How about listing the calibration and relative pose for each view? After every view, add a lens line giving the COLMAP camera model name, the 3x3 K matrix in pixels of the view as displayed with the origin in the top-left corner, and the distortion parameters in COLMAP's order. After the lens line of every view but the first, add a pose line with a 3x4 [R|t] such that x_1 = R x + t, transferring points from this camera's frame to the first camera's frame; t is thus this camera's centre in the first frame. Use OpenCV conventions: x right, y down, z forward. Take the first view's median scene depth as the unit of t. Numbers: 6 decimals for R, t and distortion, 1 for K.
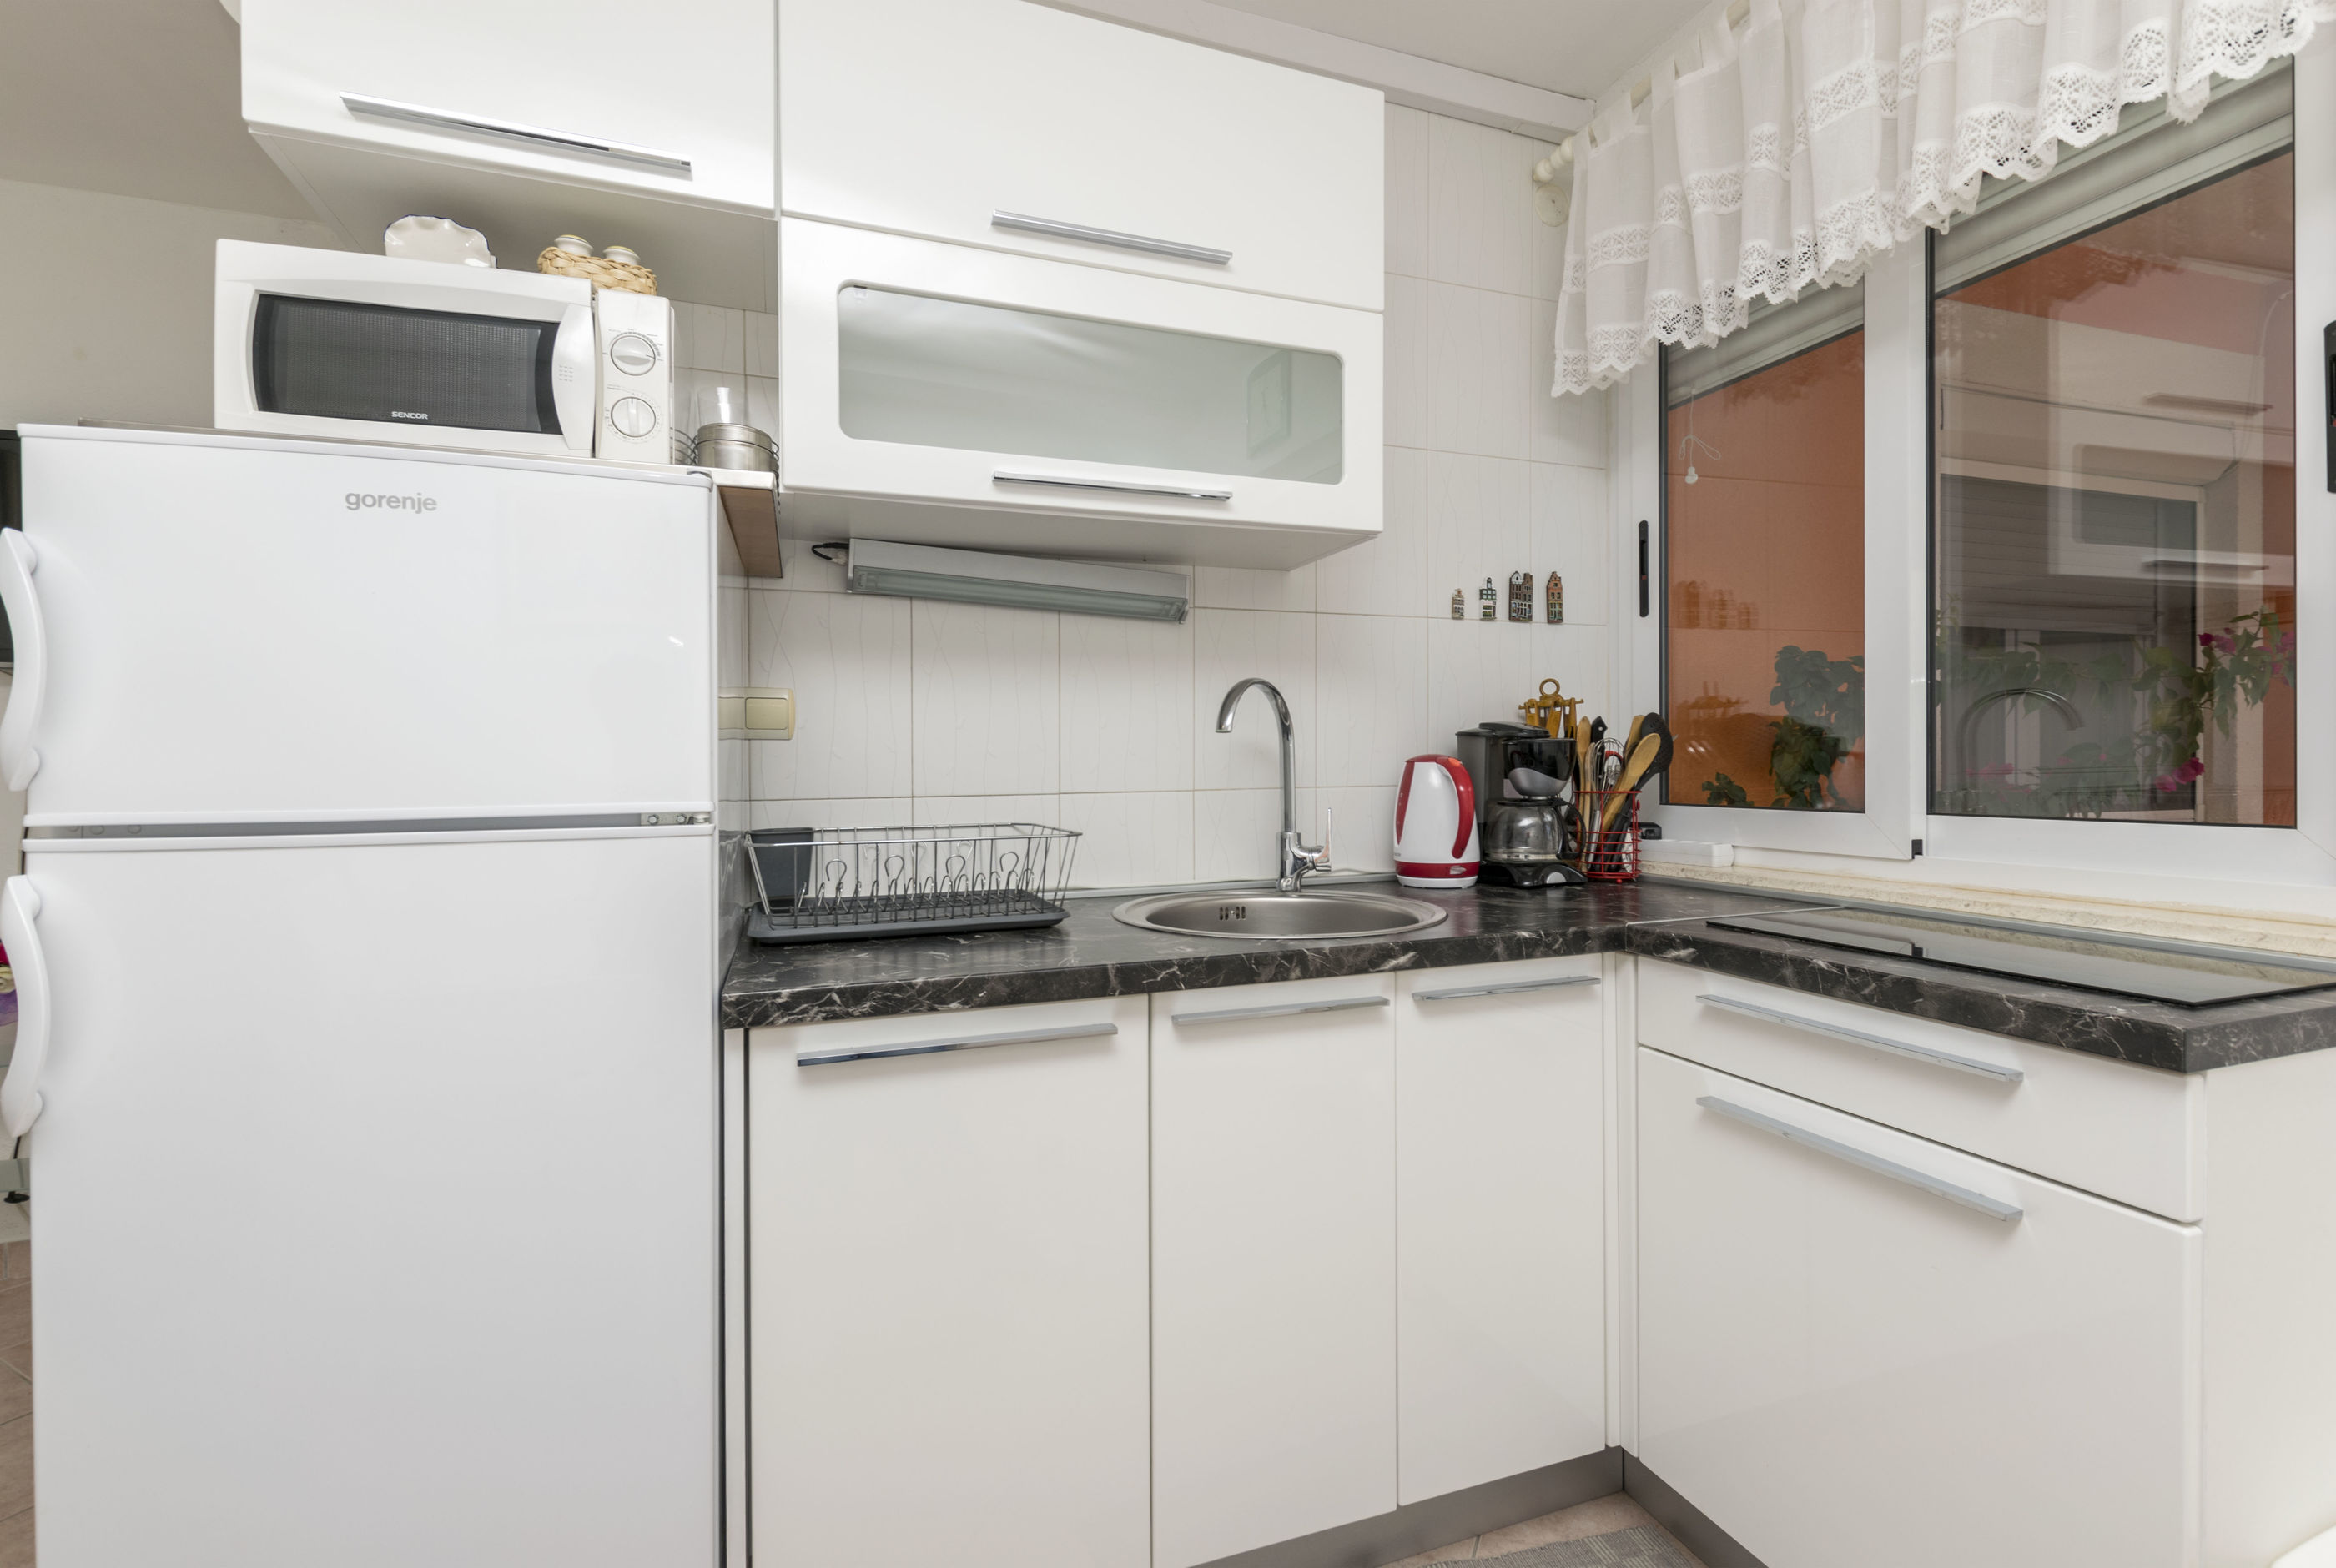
lens RADIAL K [[1046.5, 0, 1153.2], [0, 1046.5, 770.0], [0, 0, 1]] dist [0.002314, -0.000653]
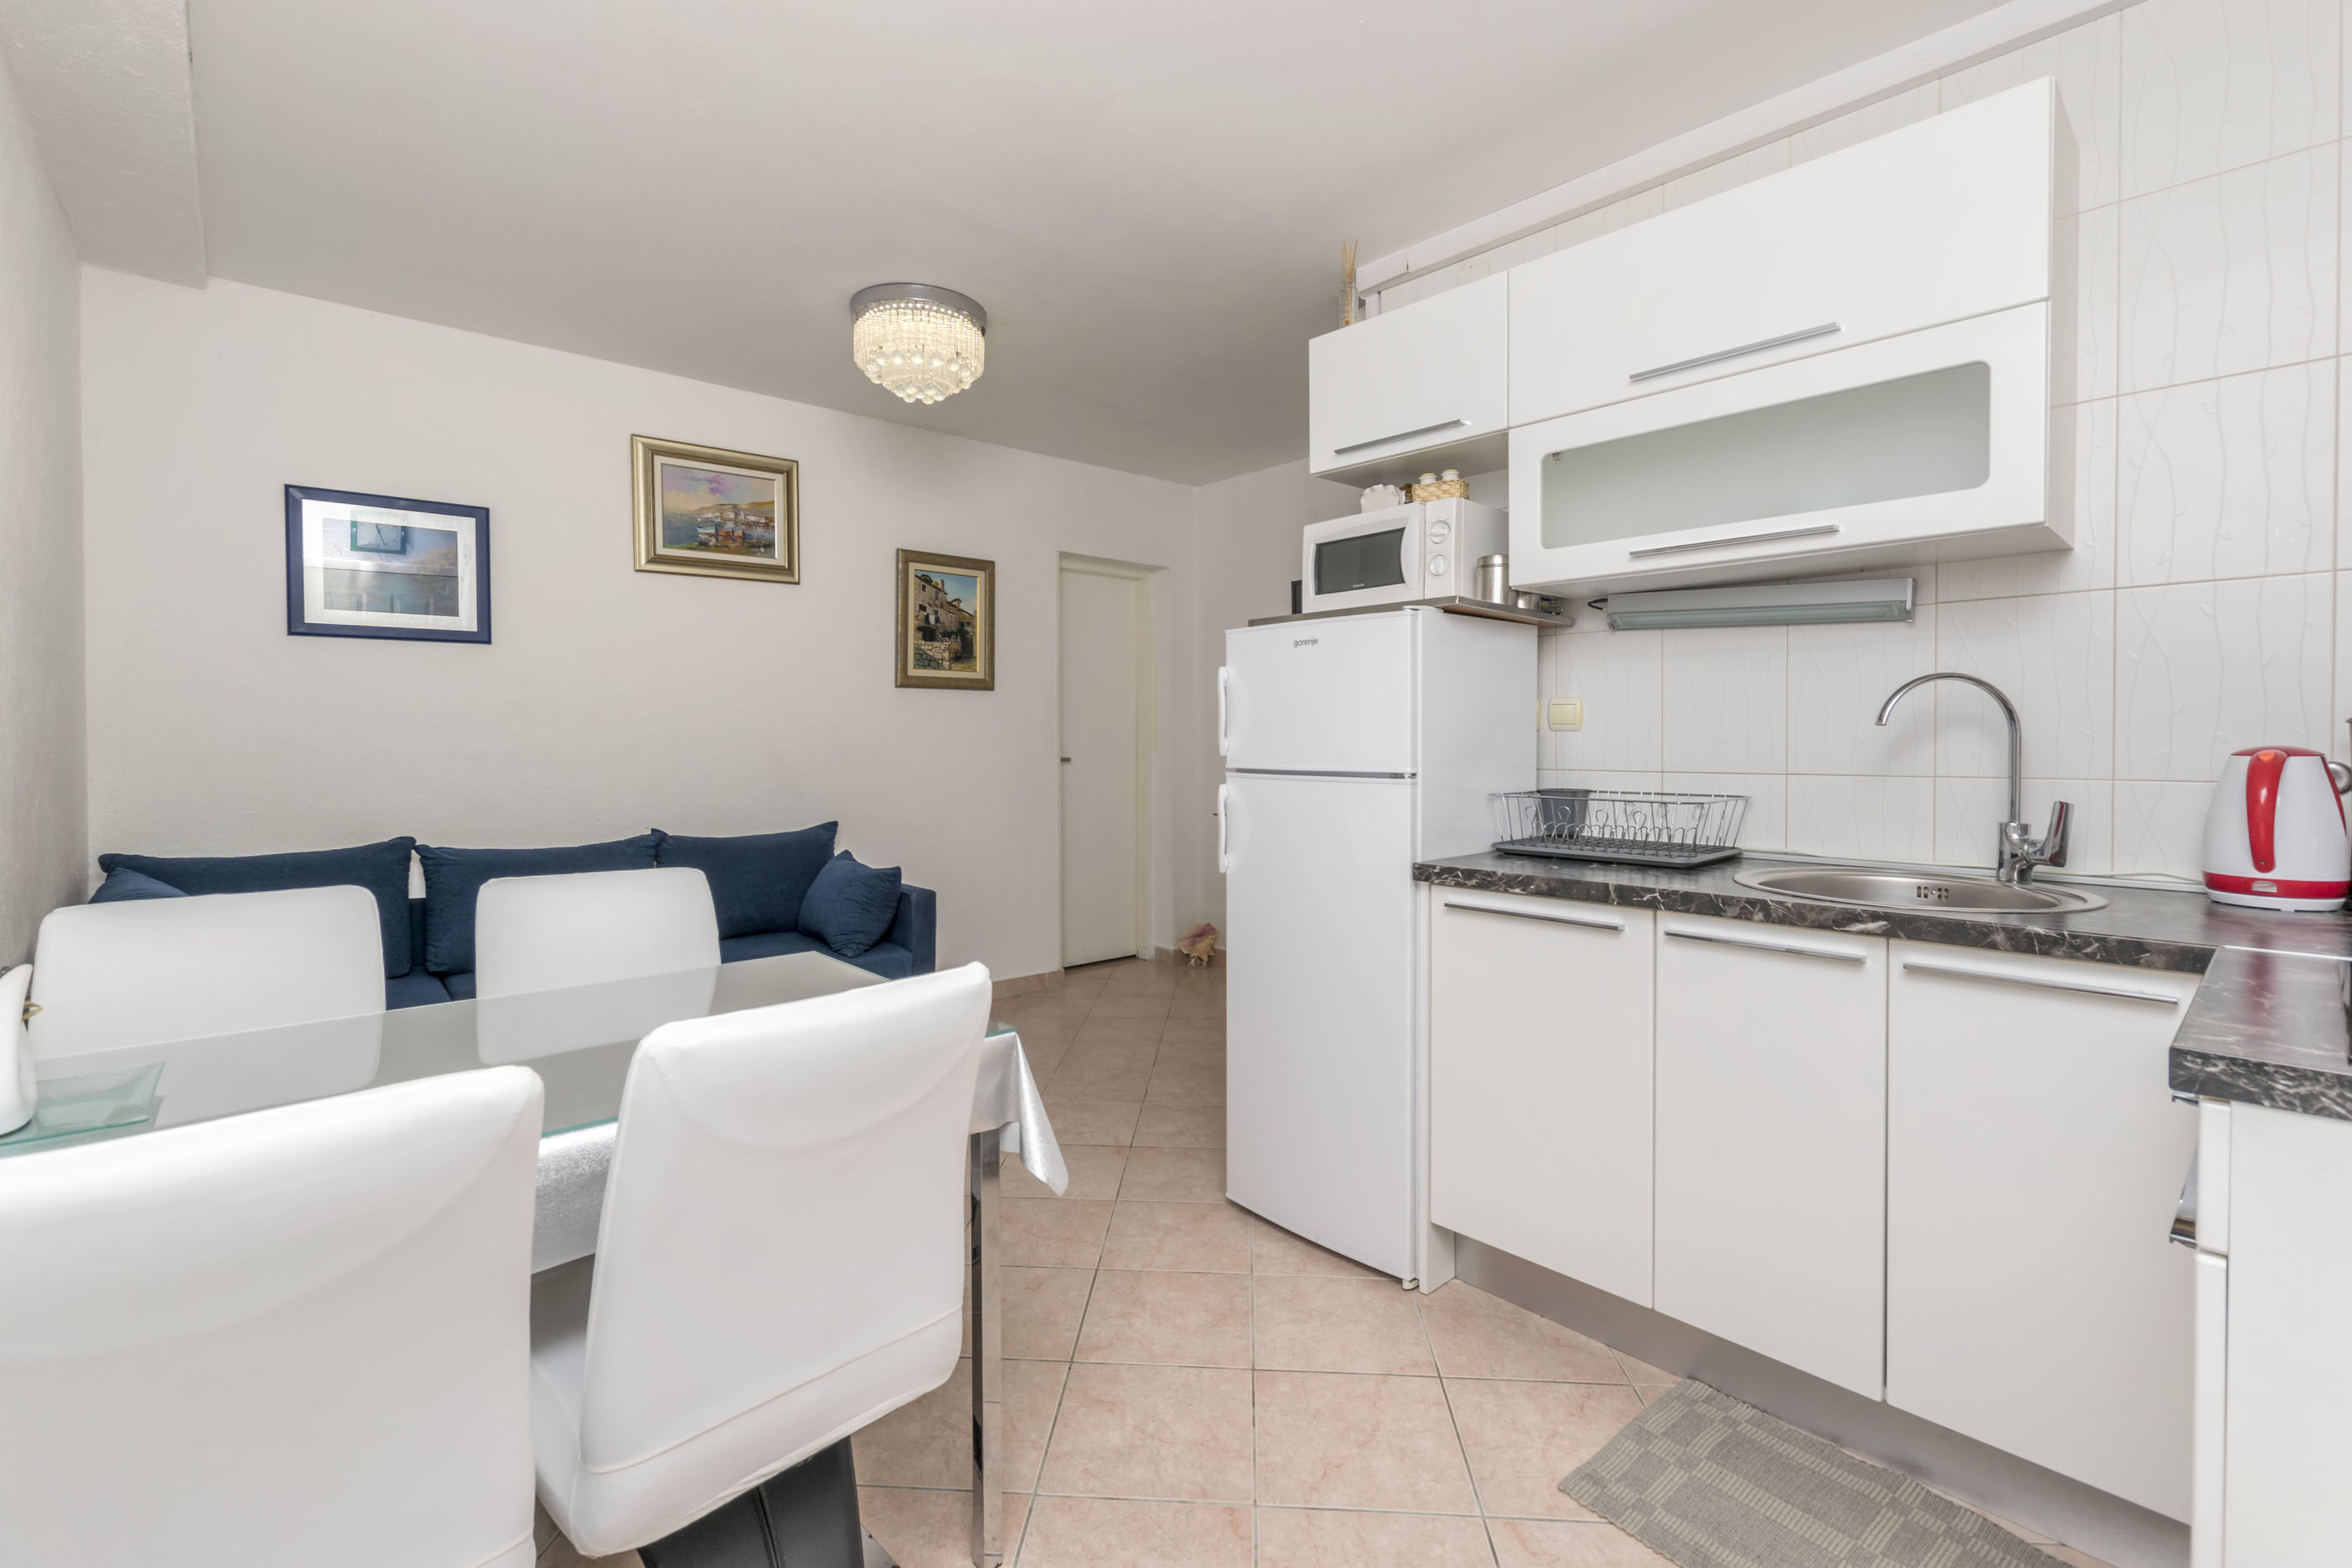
lens RADIAL K [[1021.9, 0, 1172.0], [0, 1021.9, 747.5], [0, 0, 1]] dist [-0.002477, -0.000670]
pose [[0.387727, 0.019221, -0.921574, 0.826584], [-0.004231, 0.999809, 0.019073, -0.031065], [0.921765, -0.003496, 0.387734, -0.136927]]
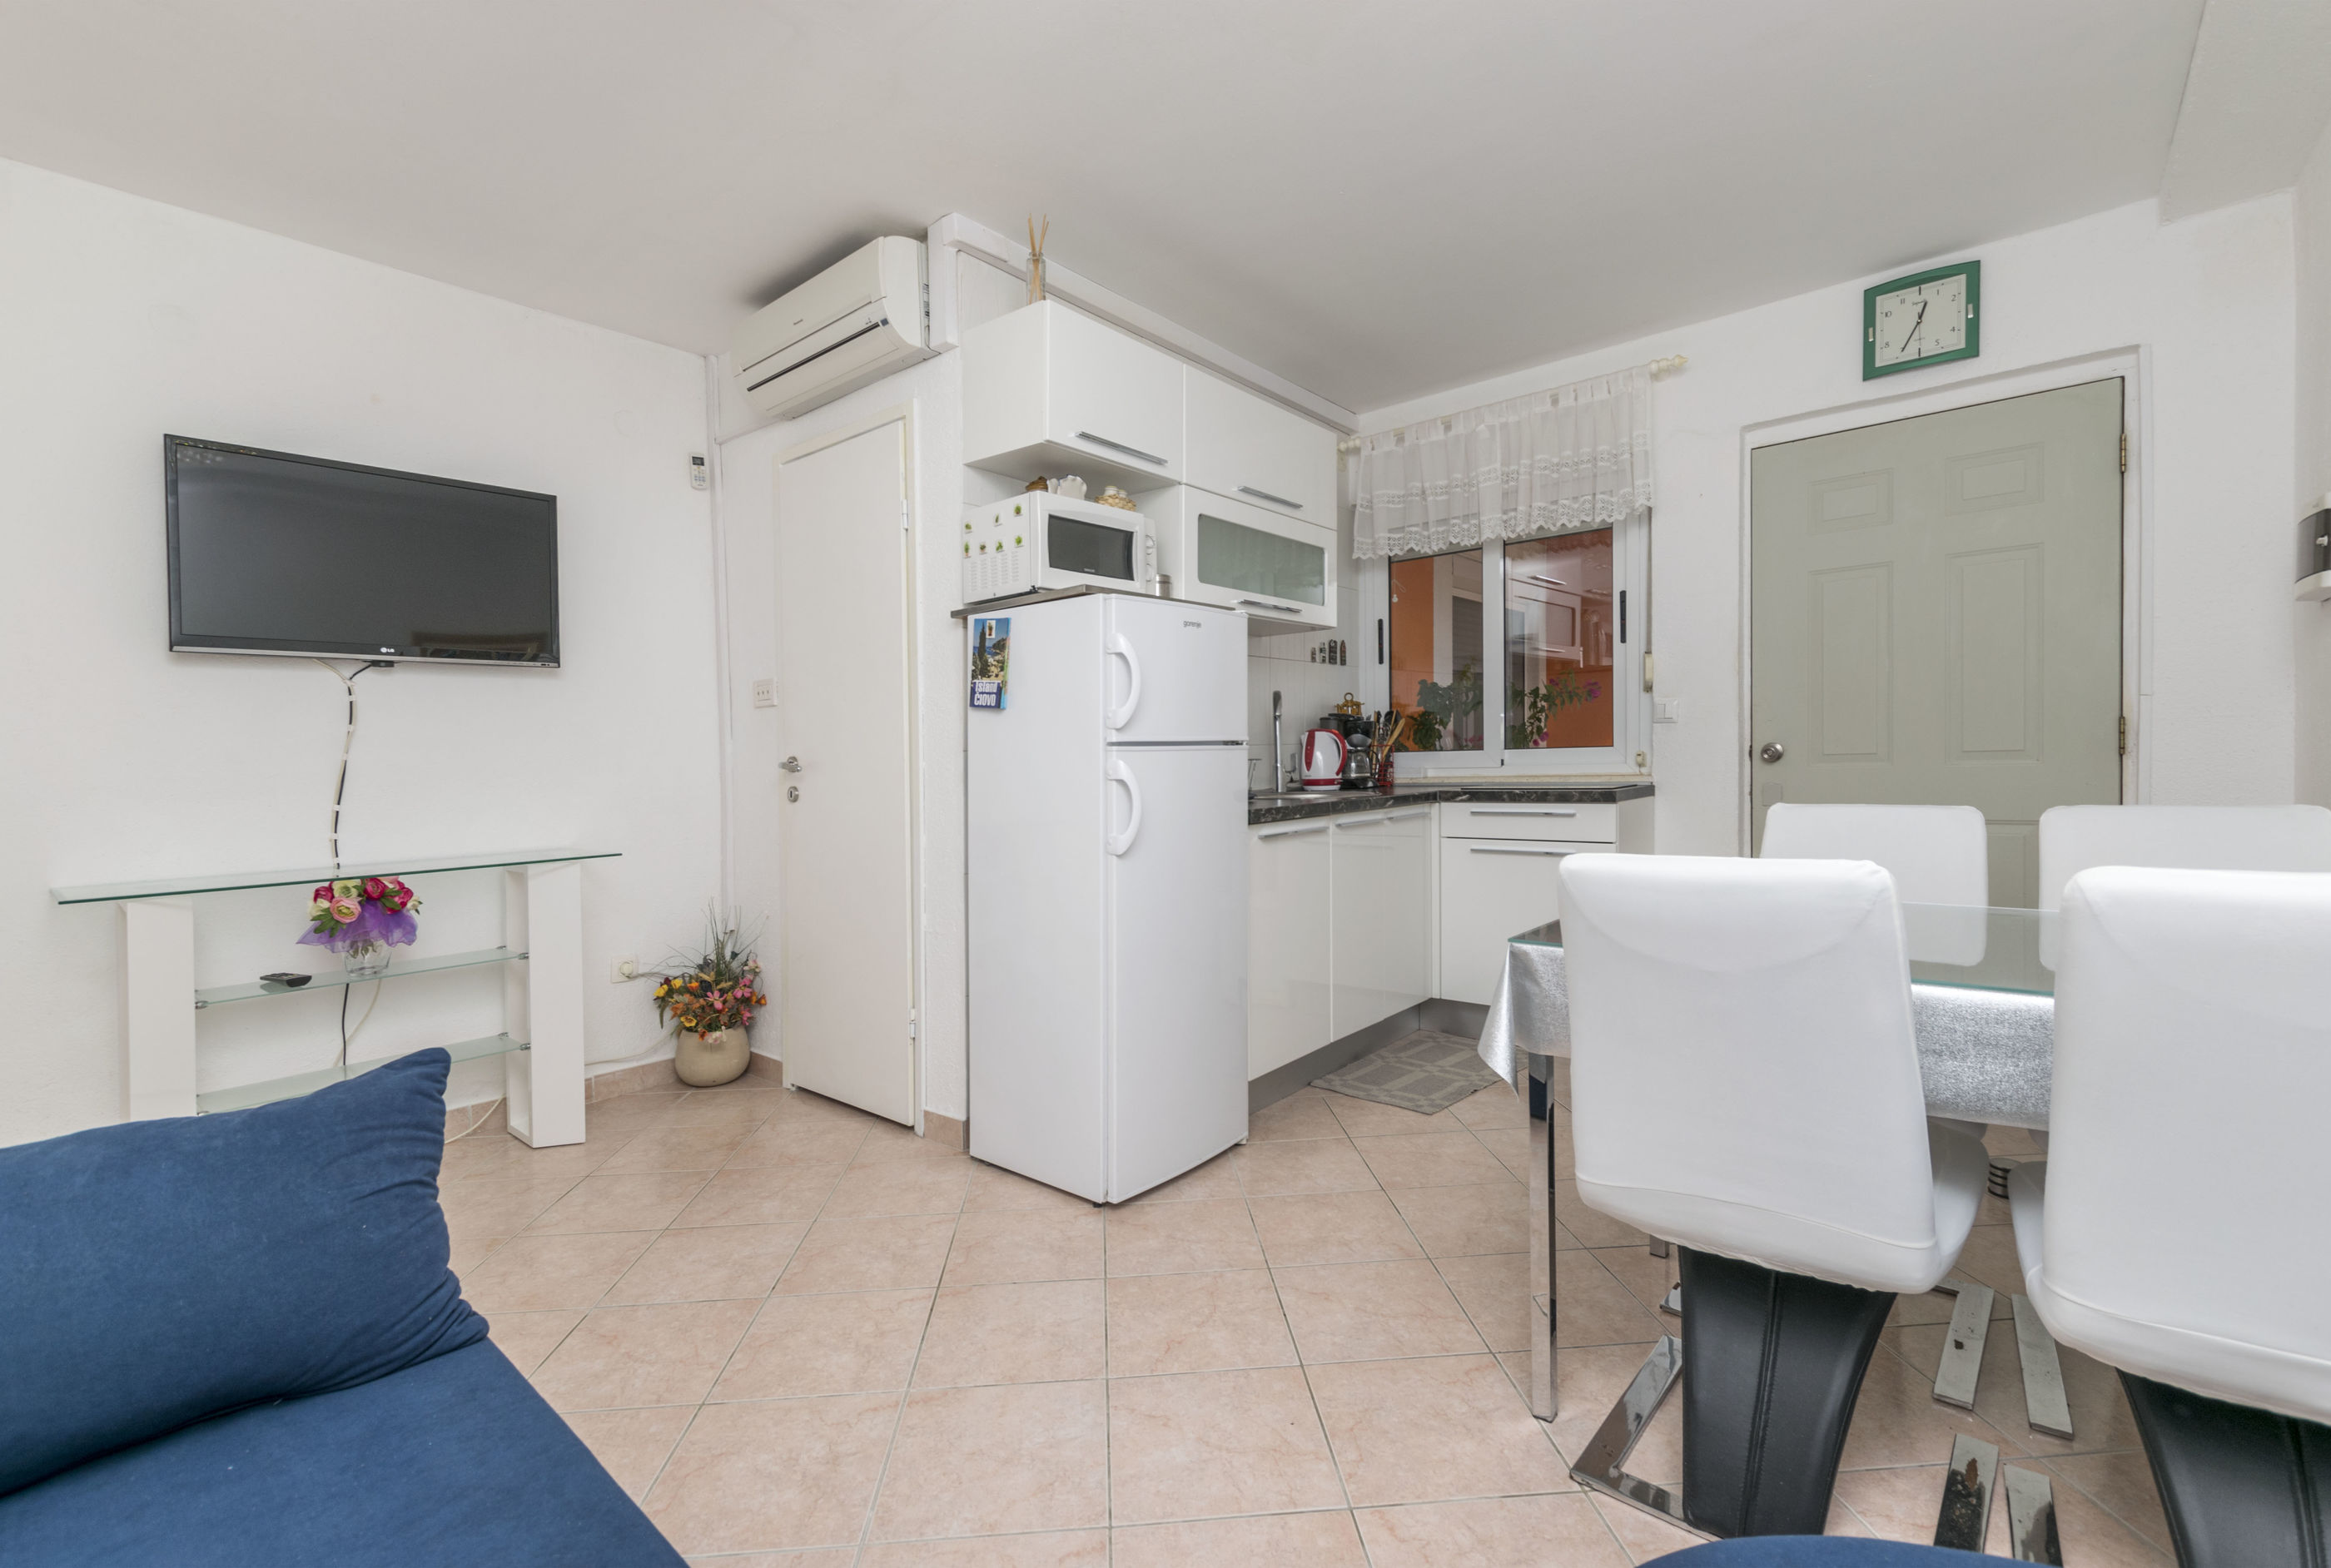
lens RADIAL K [[1044.3, 0, 1156.1], [0, 1044.3, 789.6], [0, 0, 1]] dist [0.002314, -0.000653]
pose [[0.857601, -0.028607, 0.513520, -1.346379], [0.018169, 0.999514, 0.025338, 0.062292], [-0.513995, -0.012400, 0.857704, -0.778455]]
